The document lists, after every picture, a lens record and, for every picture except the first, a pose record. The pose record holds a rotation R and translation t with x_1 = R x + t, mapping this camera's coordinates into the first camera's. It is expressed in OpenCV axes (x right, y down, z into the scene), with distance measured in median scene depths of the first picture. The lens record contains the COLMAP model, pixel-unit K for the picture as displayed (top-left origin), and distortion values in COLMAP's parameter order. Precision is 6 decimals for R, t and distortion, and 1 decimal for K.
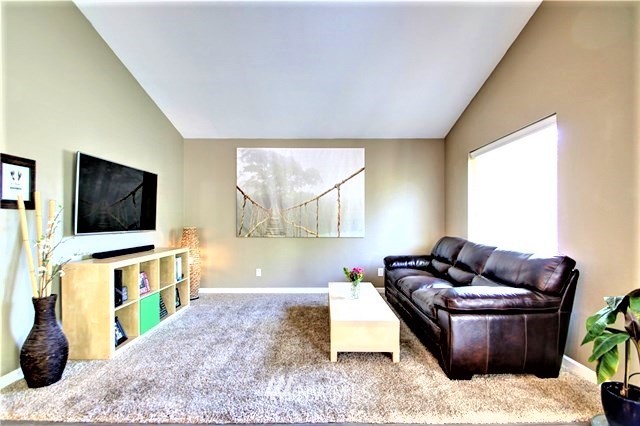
lens RADIAL K [[303.1, 0, 326.5], [0, 303.1, 217.2], [0, 0, 1]] dist [-0.005620, -0.005050]
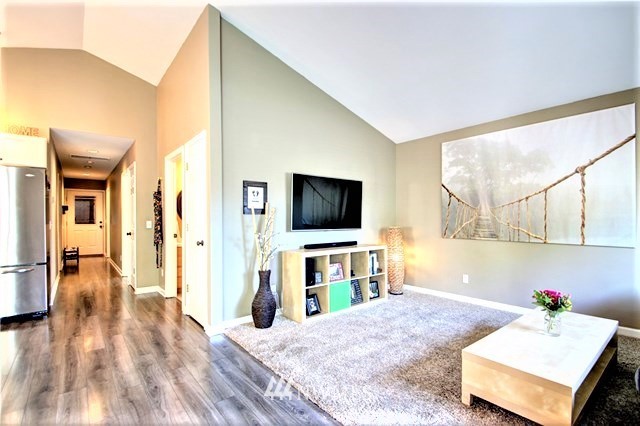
lens RADIAL K [[303.1, 0, 323.9], [0, 303.1, 216.6], [0, 0, 1]] dist [-0.005620, -0.005050]
pose [[0.616973, -0.007716, -0.786946, 0.266463], [0.012091, 0.999927, -0.000325, -0.005229], [0.786891, -0.009314, 0.617022, 0.155673]]
